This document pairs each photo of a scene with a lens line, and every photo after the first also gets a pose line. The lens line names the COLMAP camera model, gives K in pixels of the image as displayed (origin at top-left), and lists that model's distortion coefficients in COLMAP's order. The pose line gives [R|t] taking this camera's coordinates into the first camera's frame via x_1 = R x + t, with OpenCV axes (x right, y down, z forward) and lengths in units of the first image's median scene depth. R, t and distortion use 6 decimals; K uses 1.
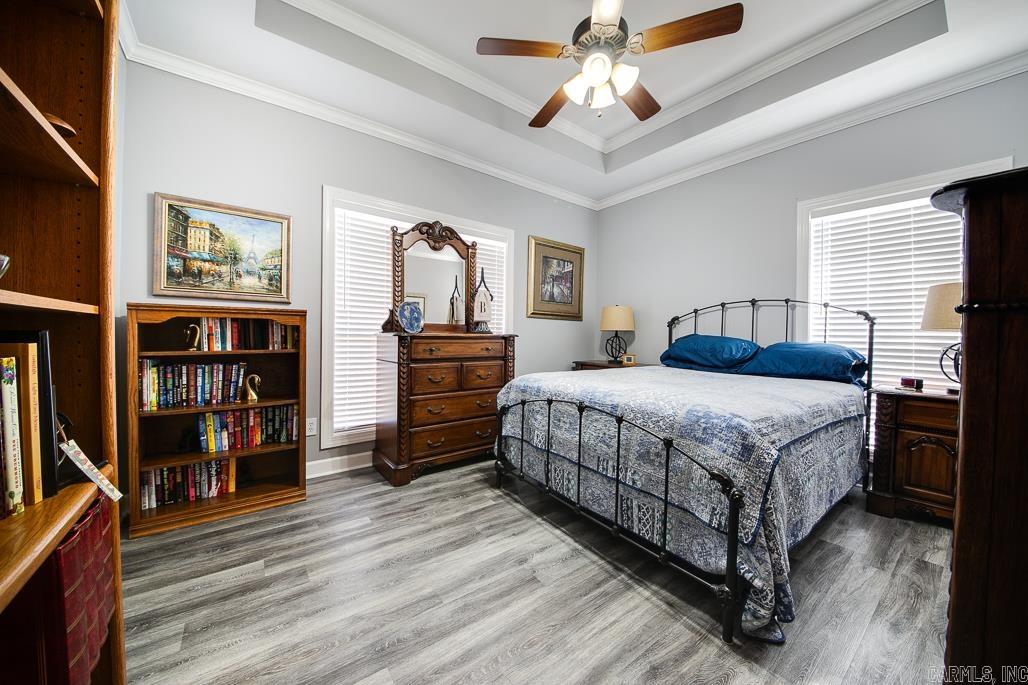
lens RADIAL K [[362.0, 0, 512.7], [0, 362.0, 335.0], [0, 0, 1]] dist [0.004440, -0.004197]
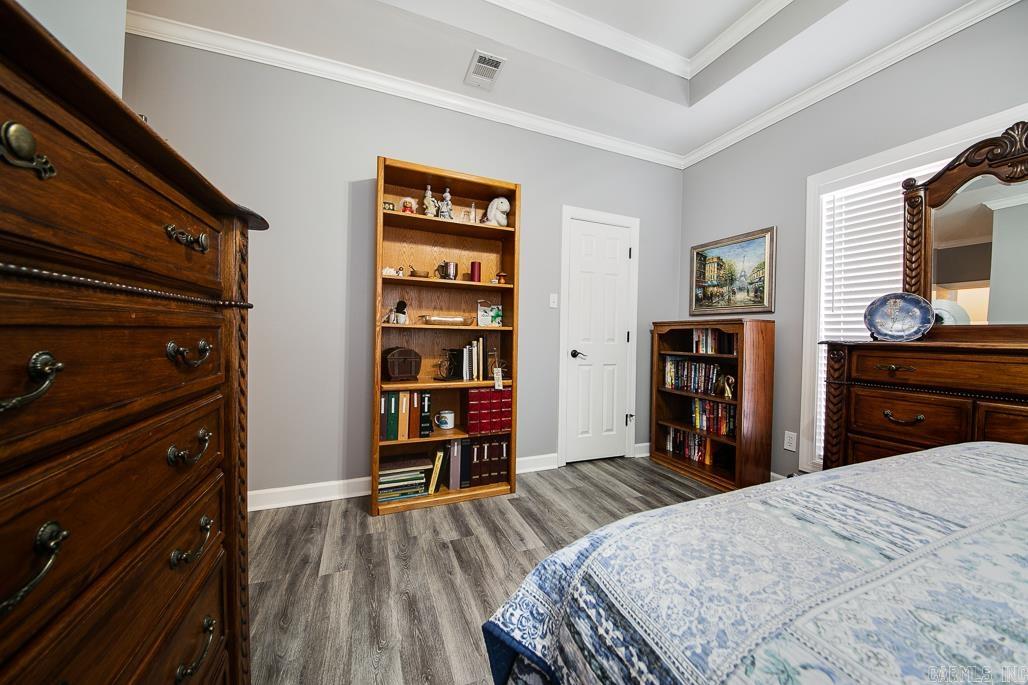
lens RADIAL K [[362.0, 0, 513.7], [0, 362.0, 334.8], [0, 0, 1]] dist [0.004440, -0.004197]
pose [[-0.235800, -0.019435, -0.971607, 0.639699], [-0.025480, 0.999580, -0.013811, 0.011347], [0.971468, 0.021500, -0.236196, 0.629616]]
